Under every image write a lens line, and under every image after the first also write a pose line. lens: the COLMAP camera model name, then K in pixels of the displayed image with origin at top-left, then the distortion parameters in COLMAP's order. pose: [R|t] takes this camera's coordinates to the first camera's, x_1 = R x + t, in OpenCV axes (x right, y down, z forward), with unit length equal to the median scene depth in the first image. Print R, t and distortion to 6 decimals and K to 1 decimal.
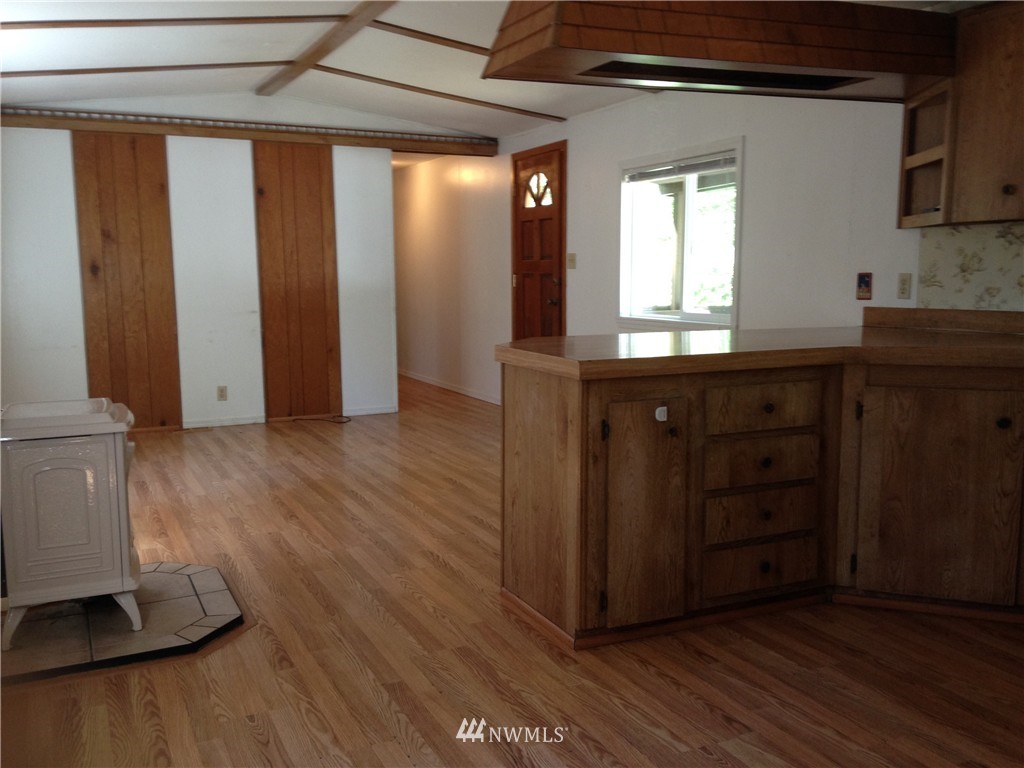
lens RADIAL K [[935.9, 0, 508.3], [0, 935.9, 386.1], [0, 0, 1]] dist [0.210361, -0.346654]
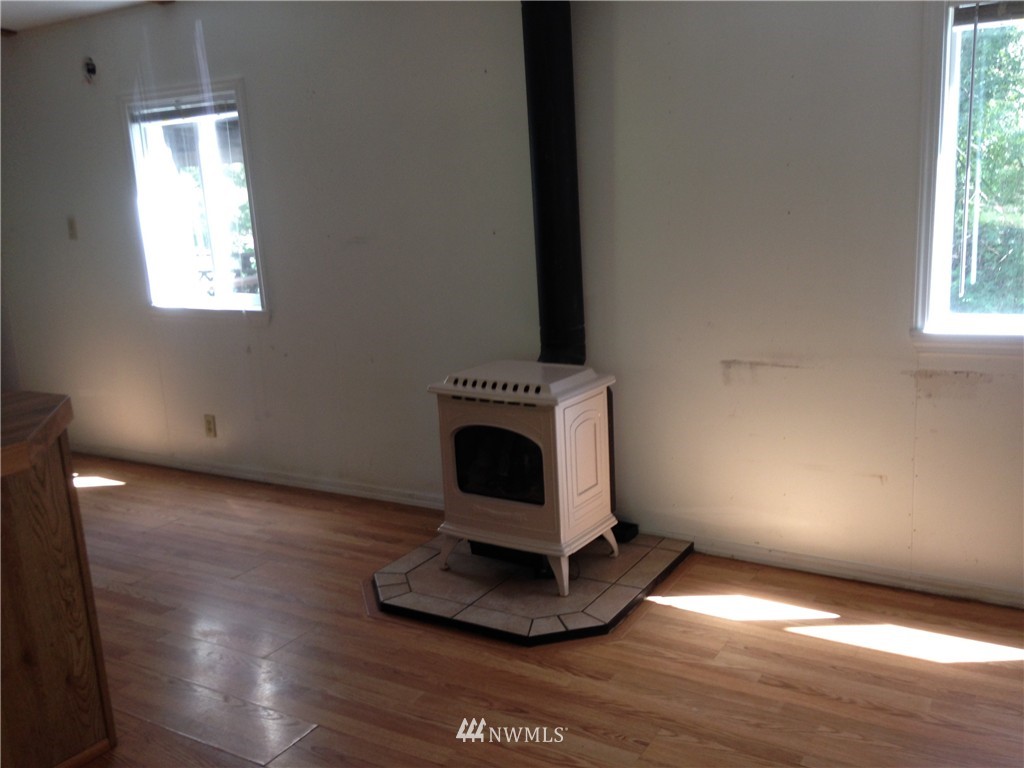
lens RADIAL K [[925.6, 0, 512.0], [0, 925.6, 384.0], [0, 0, 1]] dist [0.206845, -0.325254]
pose [[-0.831147, 0.162636, -0.531738, 0.070766], [-0.010627, 0.951450, 0.307619, -0.220941], [0.555952, 0.261328, -0.789066, 1.424025]]
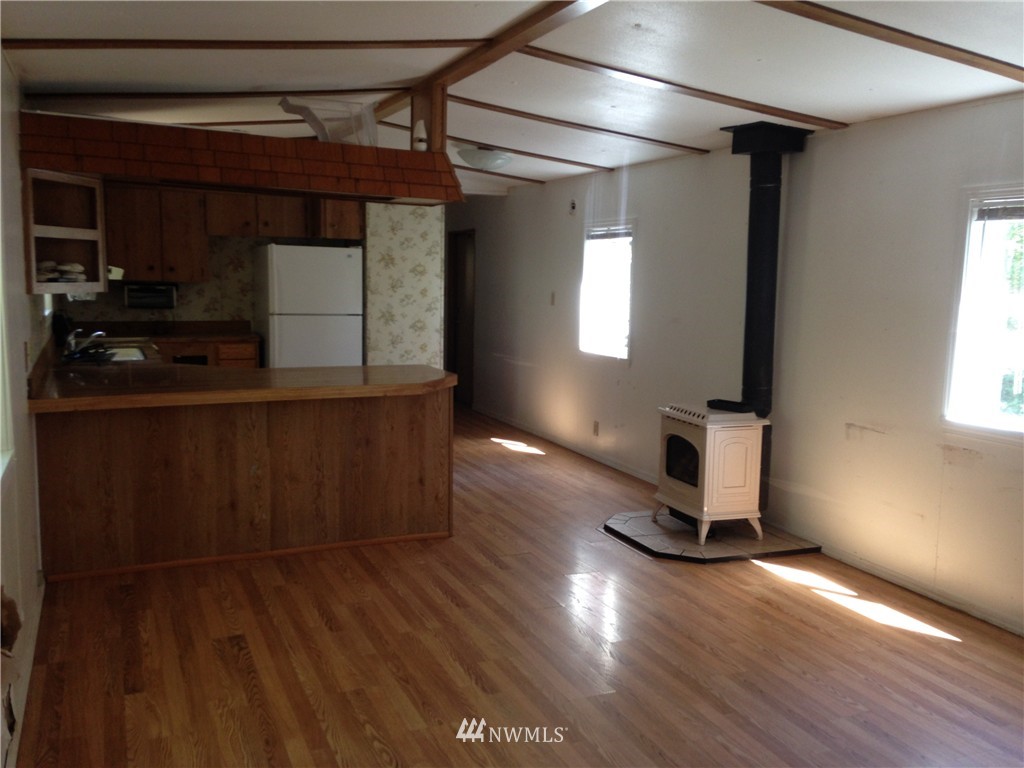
lens RADIAL K [[925.6, 0, 512.0], [0, 925.6, 384.0], [0, 0, 1]] dist [0.206845, -0.325254]
pose [[-0.999408, -0.015997, 0.030465, -0.126475], [-0.008135, 0.970110, 0.242529, -0.333633], [-0.033434, 0.242138, -0.969666, 2.067302]]
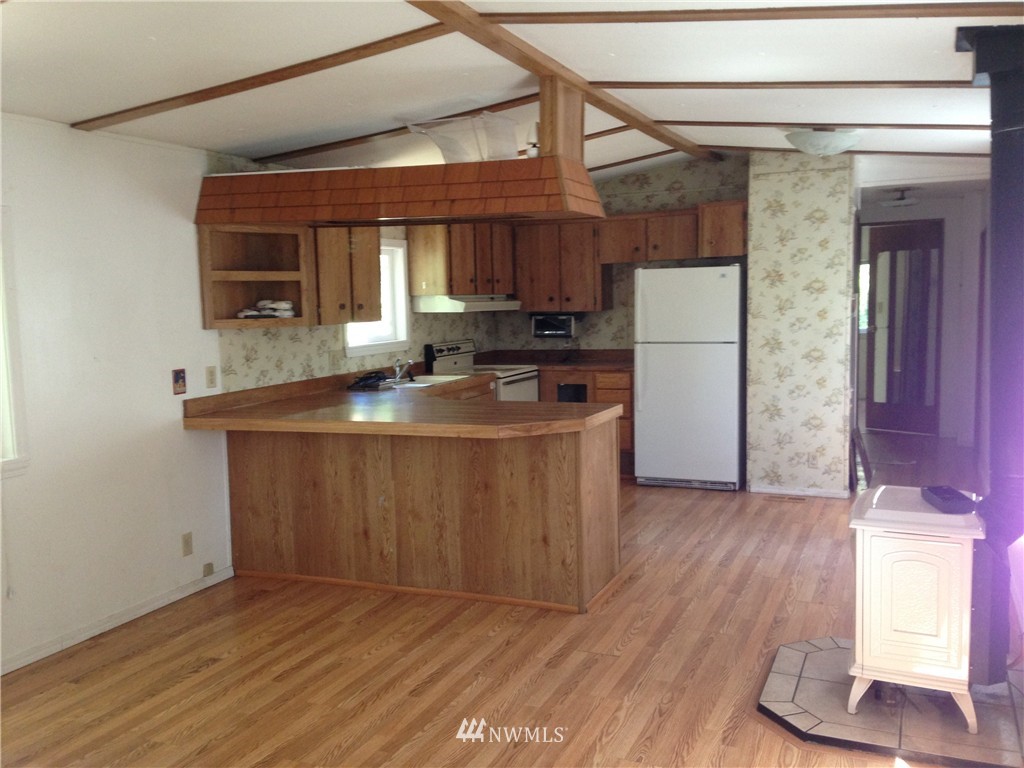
lens RADIAL K [[935.9, 0, 508.3], [0, 935.9, 386.1], [0, 0, 1]] dist [0.210361, -0.346654]
pose [[-0.661928, -0.051770, 0.747778, -0.753239], [0.119718, 0.977504, 0.173648, -0.268336], [-0.739946, 0.204465, -0.640839, 1.572152]]
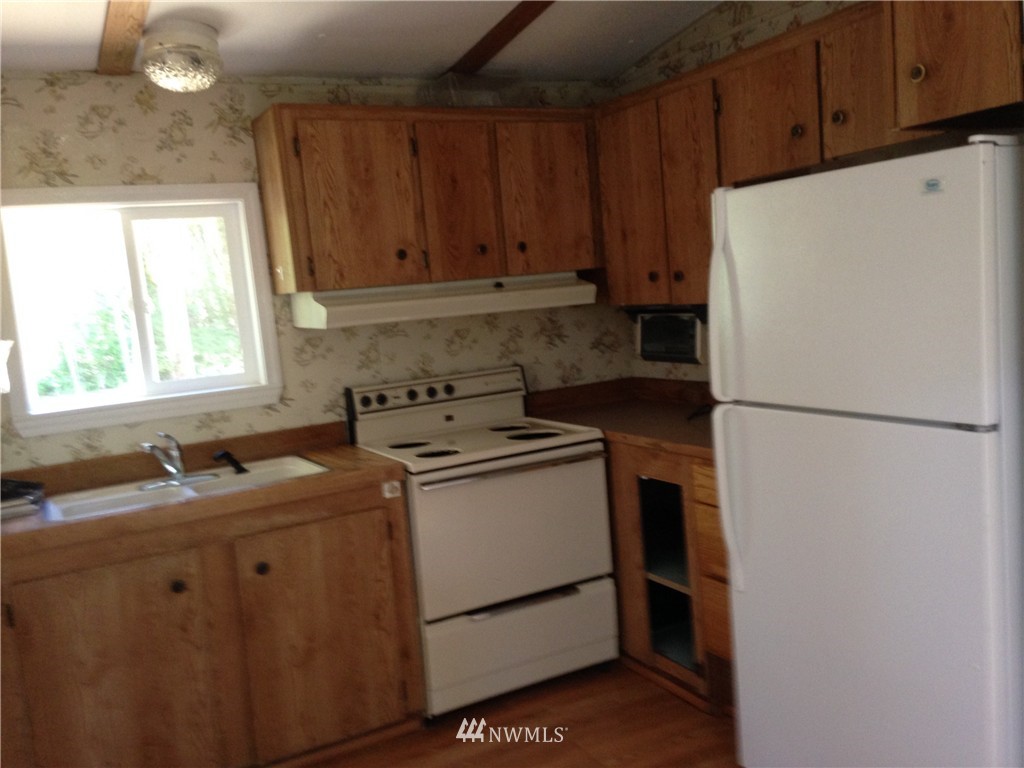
lens RADIAL K [[925.6, 0, 512.0], [0, 925.6, 384.0], [0, 0, 1]] dist [0.206845, -0.325254]
pose [[-0.039096, -0.100159, 0.994203, -0.202920], [0.210172, 0.971882, 0.106175, -0.119576], [-0.976882, 0.213105, -0.016946, 0.394029]]
